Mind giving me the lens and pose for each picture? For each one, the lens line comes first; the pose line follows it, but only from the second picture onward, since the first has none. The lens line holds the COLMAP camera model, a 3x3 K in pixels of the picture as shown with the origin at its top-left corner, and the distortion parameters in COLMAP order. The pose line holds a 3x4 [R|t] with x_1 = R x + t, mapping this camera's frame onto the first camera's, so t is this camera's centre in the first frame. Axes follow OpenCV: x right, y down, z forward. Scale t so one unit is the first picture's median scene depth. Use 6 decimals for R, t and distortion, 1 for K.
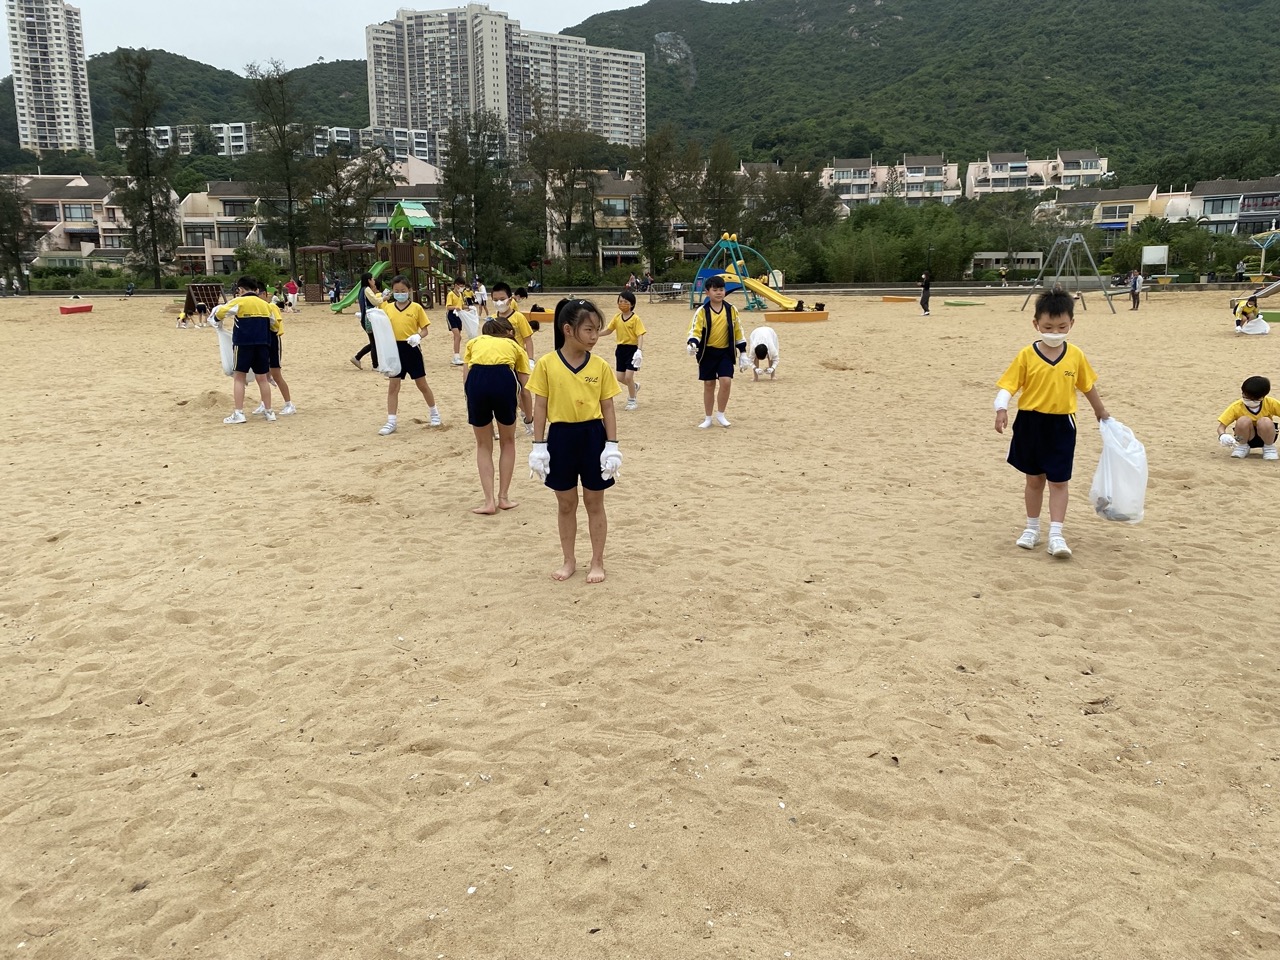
lens RADIAL K [[960.2, 0, 643.6], [0, 960.2, 463.1], [0, 0, 1]] dist [0.005208, -0.011578]
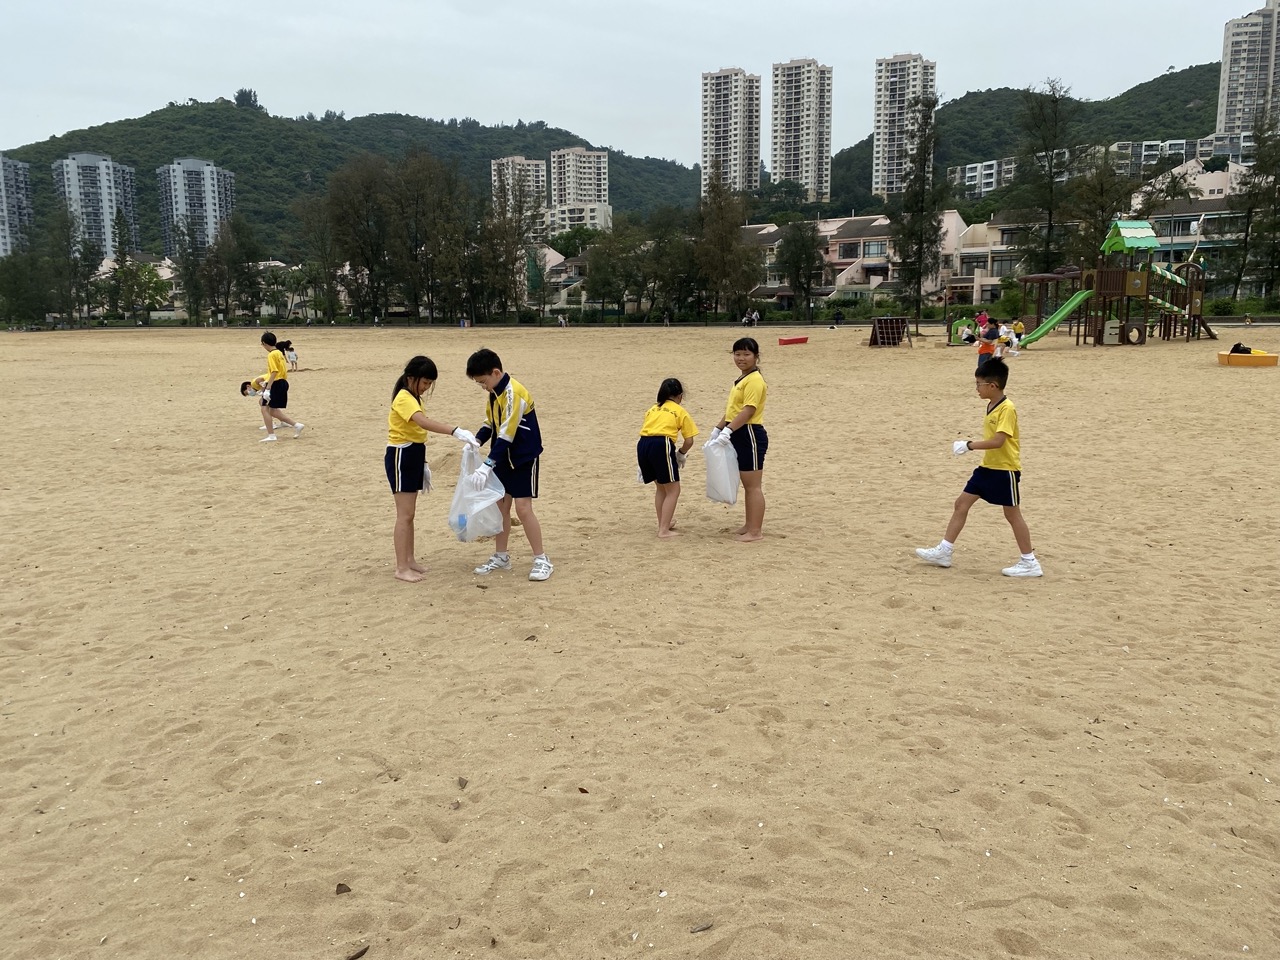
lens RADIAL K [[960.2, 0, 647.7], [0, 960.2, 480.7], [0, 0, 1]] dist [0.005208, -0.011578]
pose [[0.703035, 0.118248, -0.701256, 0.009600], [-0.124589, 0.991308, 0.042253, -0.002871], [0.700157, 0.057663, 0.711657, 0.012303]]
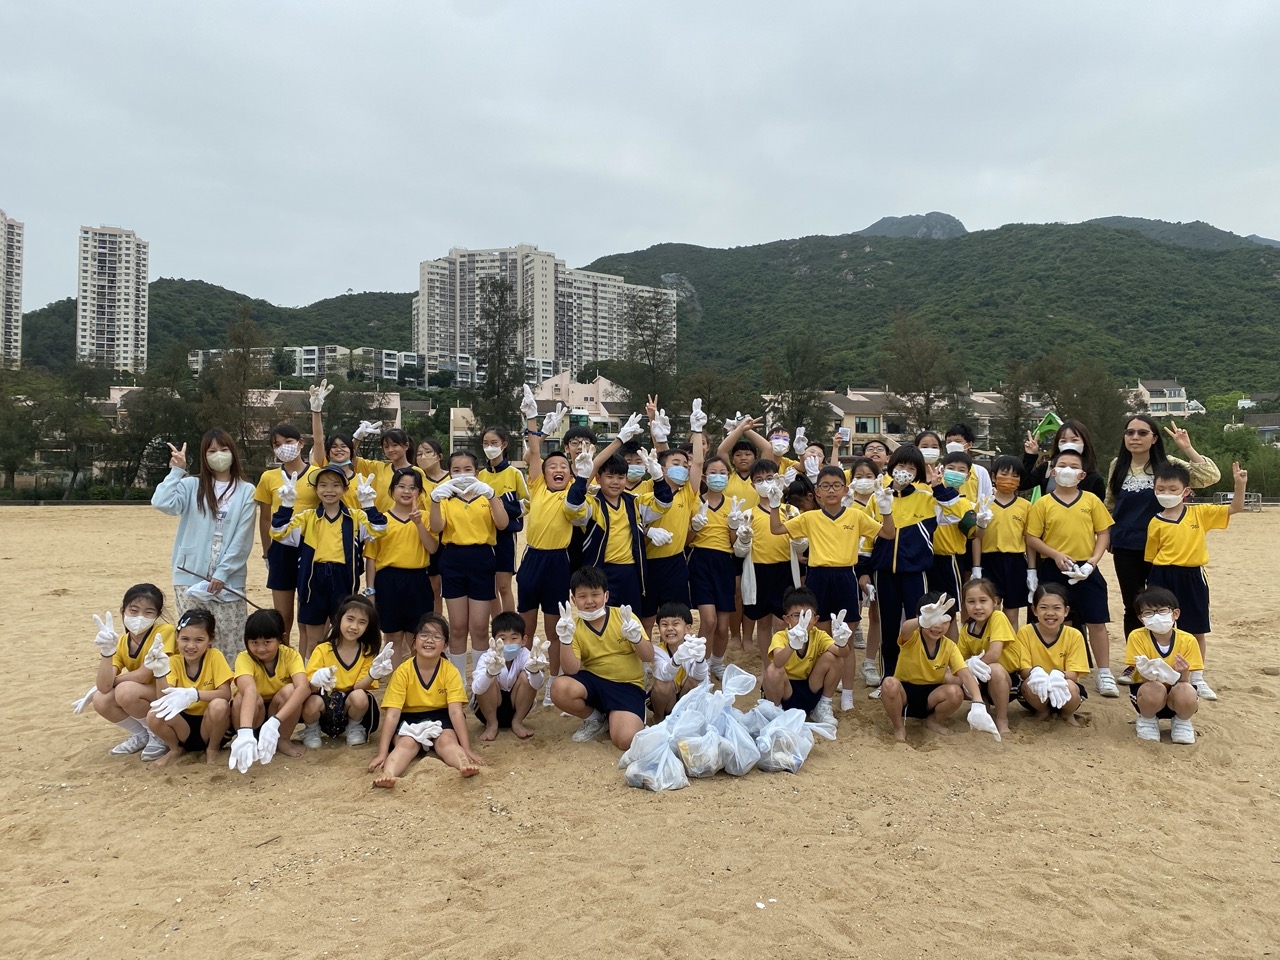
lens RADIAL K [[960.2, 0, 637.0], [0, 960.2, 478.5], [0, 0, 1]] dist [0.005208, -0.011578]
pose [[0.999383, 0.007635, 0.034286, -0.085669], [-0.000276, 0.977766, -0.209696, 0.001623], [-0.035125, 0.209558, 0.977165, 0.003733]]
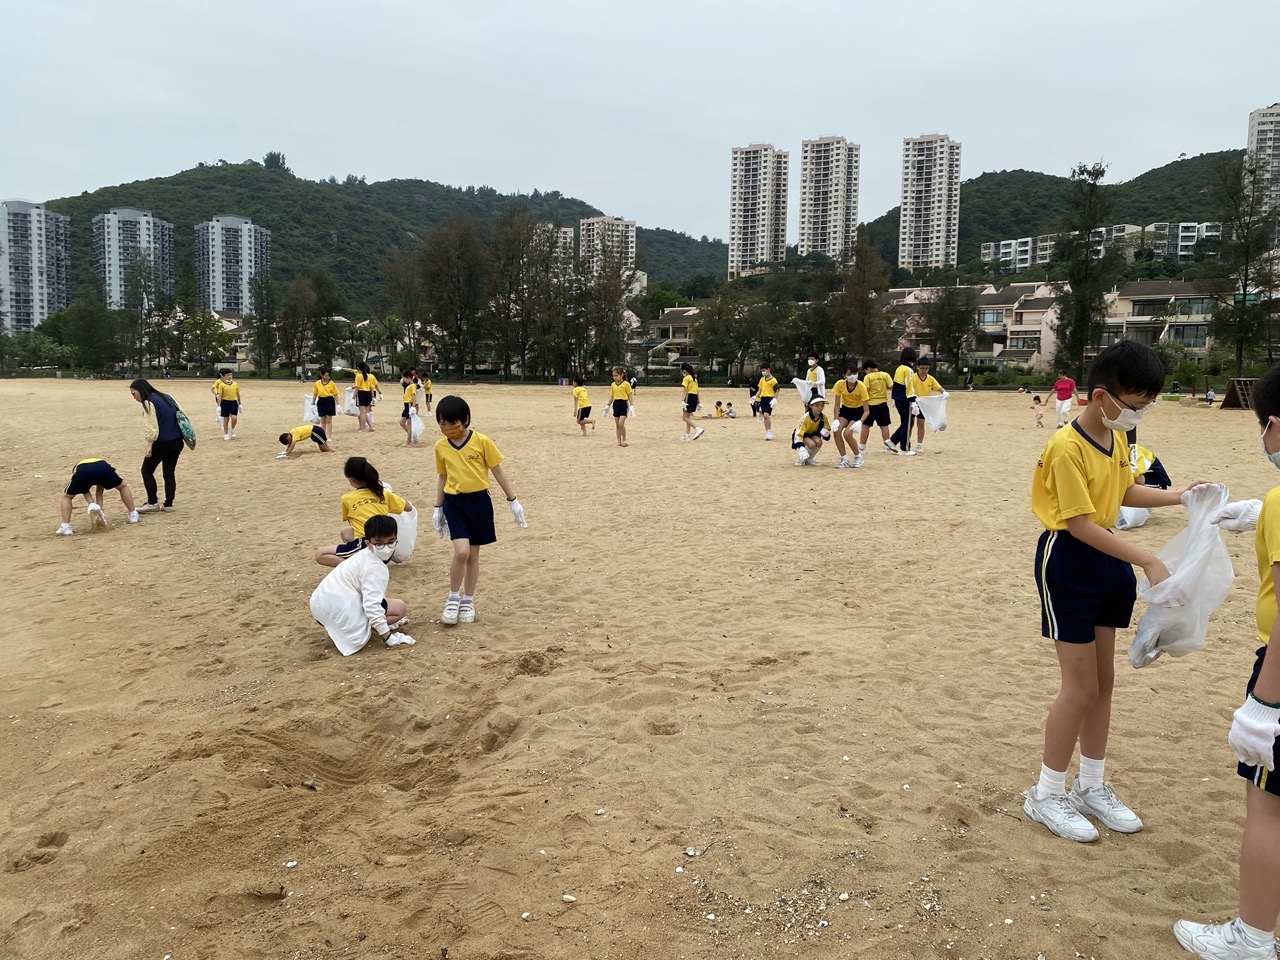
lens RADIAL K [[960.2, 0, 646.1], [0, 960.2, 471.5], [0, 0, 1]] dist [0.005208, -0.011578]
pose [[0.704808, 0.080852, -0.704775, -0.021582], [-0.148265, 0.988332, -0.034891, 0.002737], [0.693731, 0.129085, 0.708572, -0.007887]]
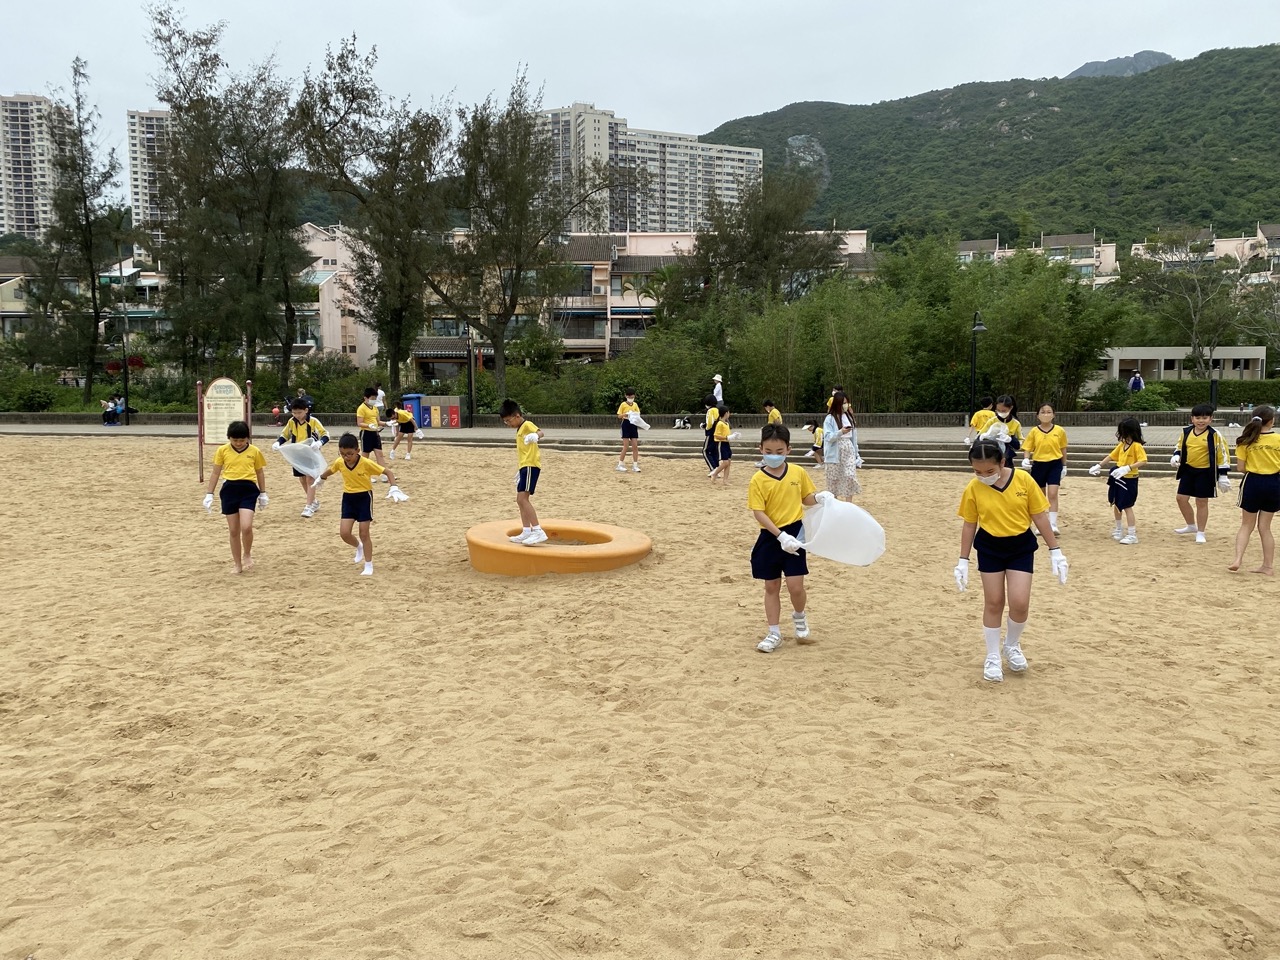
lens RADIAL K [[960.2, 0, 636.1], [0, 960.2, 481.7], [0, 0, 1]] dist [0.005208, -0.011578]
pose [[0.986707, 0.018772, -0.161423, 0.040562], [-0.033545, 0.995441, -0.089283, -0.021969], [0.159011, 0.093512, 0.982838, 0.108215]]
